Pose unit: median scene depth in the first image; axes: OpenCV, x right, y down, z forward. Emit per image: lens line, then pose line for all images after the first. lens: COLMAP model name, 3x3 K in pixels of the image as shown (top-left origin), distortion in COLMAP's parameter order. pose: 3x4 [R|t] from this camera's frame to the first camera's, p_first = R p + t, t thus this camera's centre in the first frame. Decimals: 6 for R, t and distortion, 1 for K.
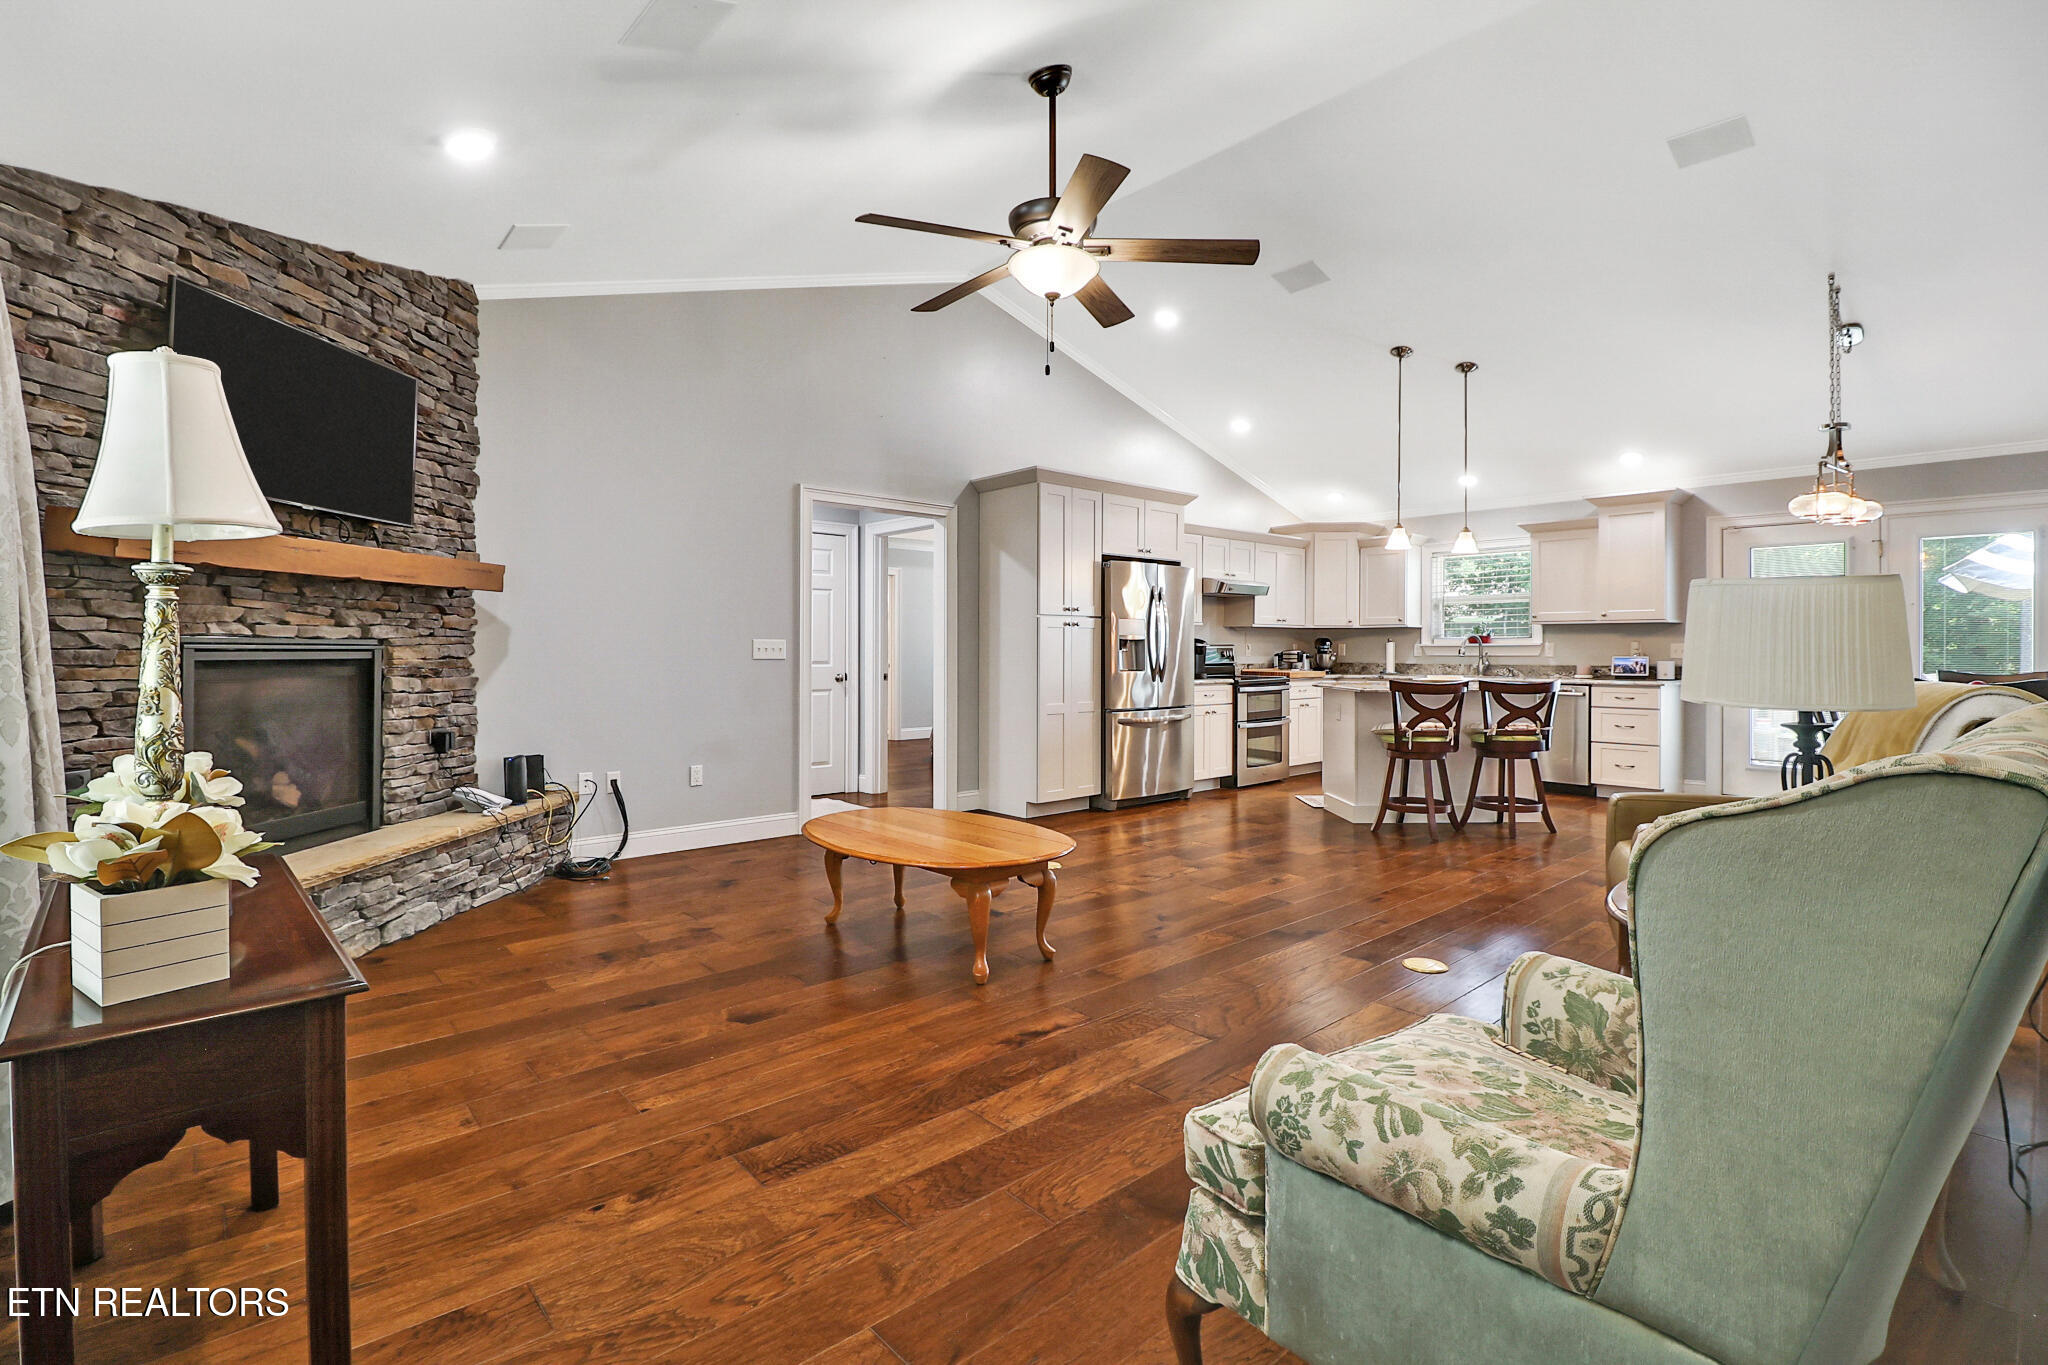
lens RADIAL K [[968.7, 0, 1024.2], [0, 968.7, 672.8], [0, 0, 1]] dist [0.001340, 0.000089]
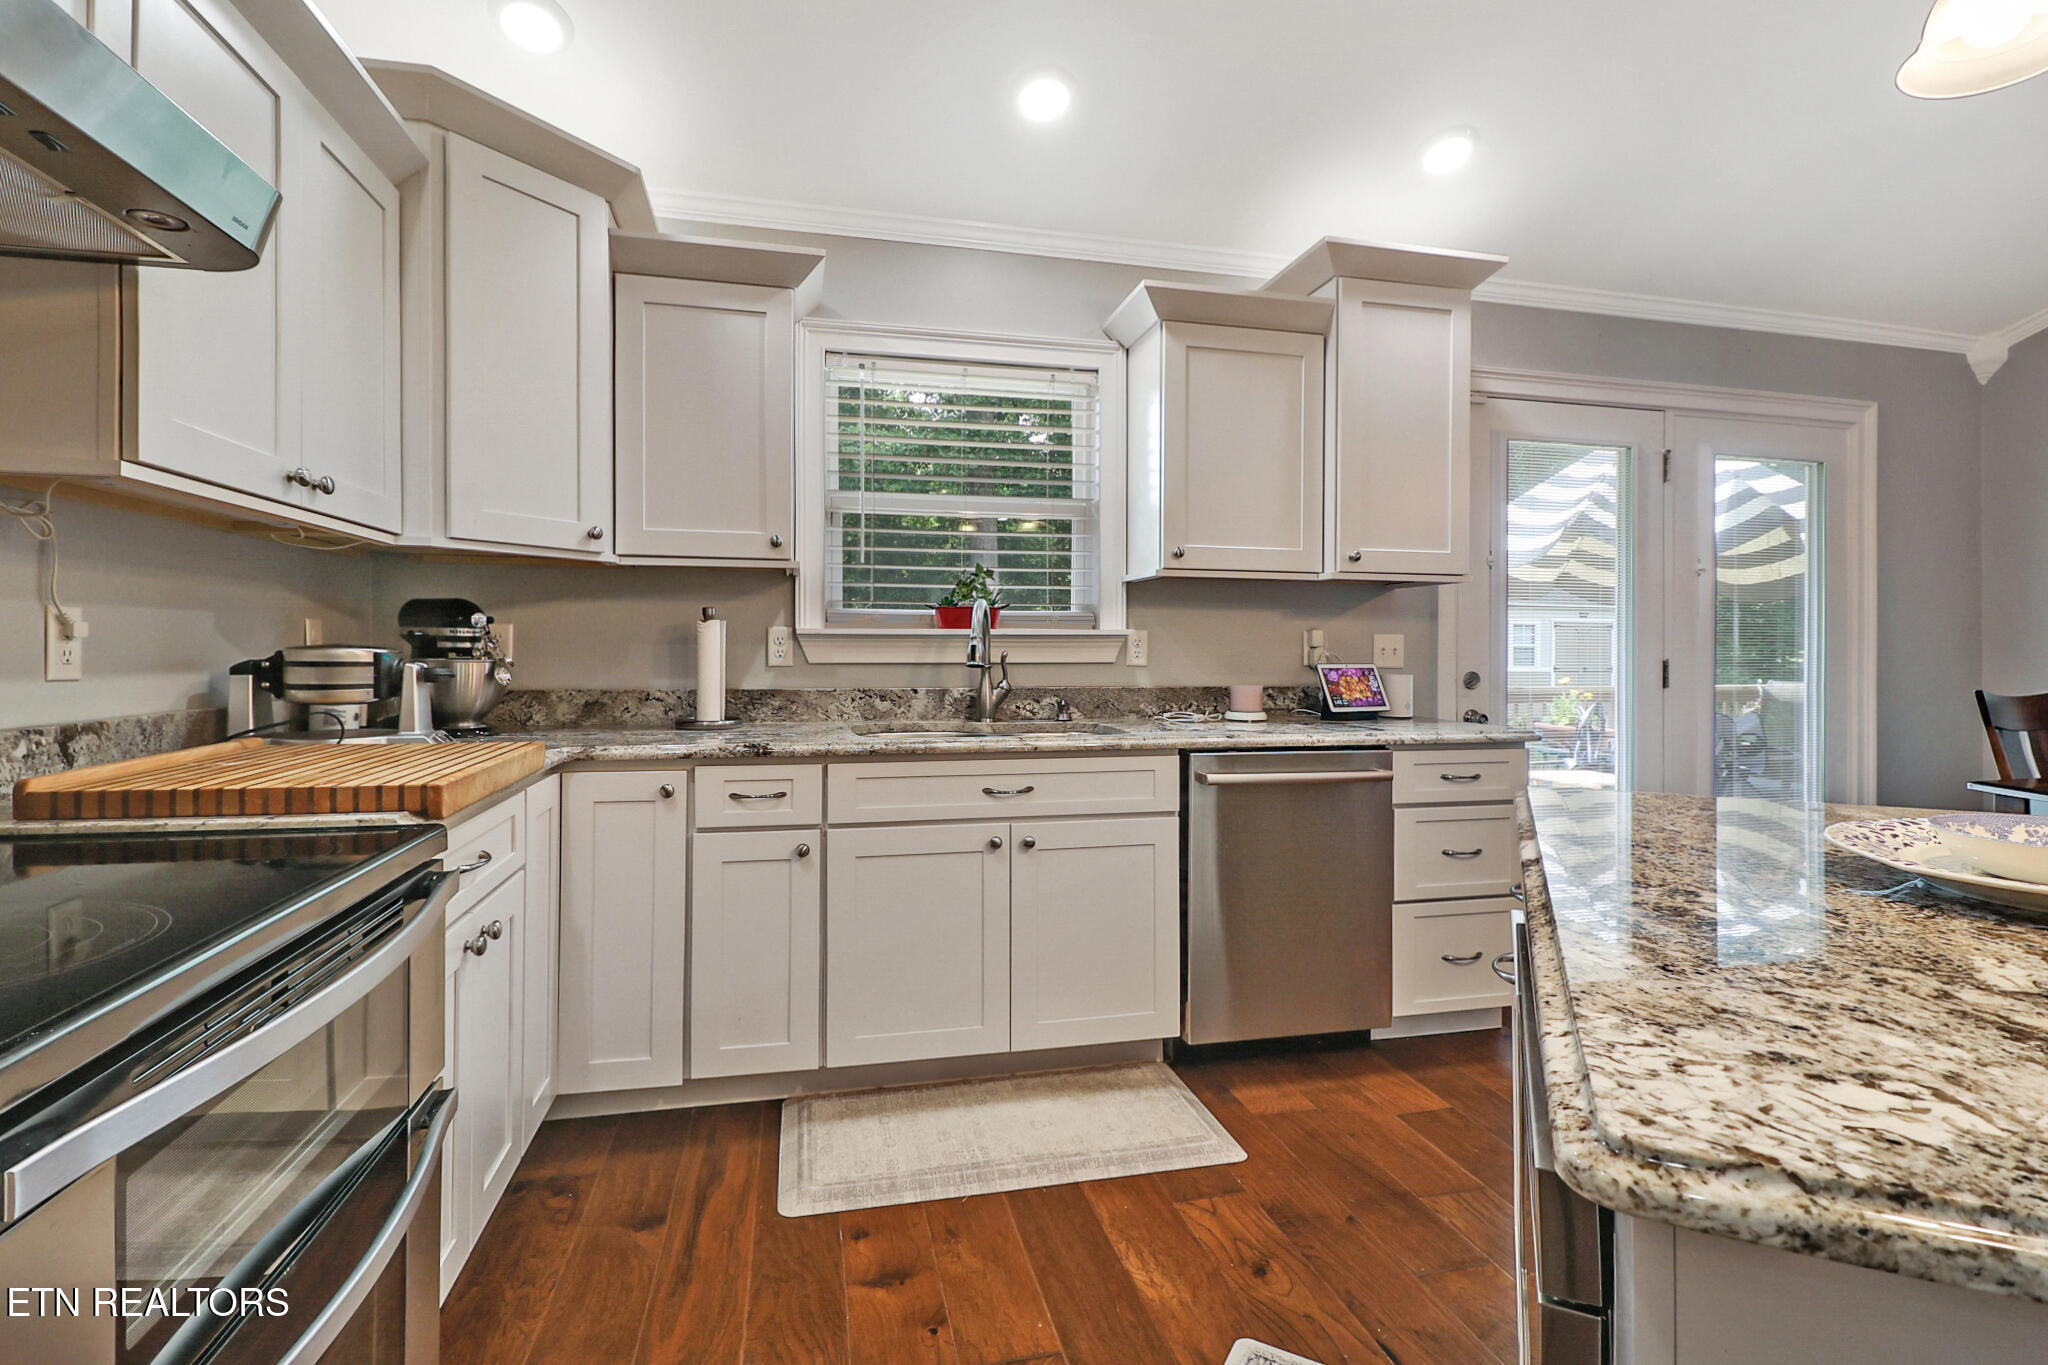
lens RADIAL K [[968.7, 0, 1028.1], [0, 968.7, 645.1], [0, 0, 1]] dist [0.001340, 0.000089]
pose [[0.476160, 0.003514, 0.879352, 0.167125], [0.012496, 0.999864, -0.010762, -0.019389], [-0.879270, 0.016113, 0.476051, 0.781602]]
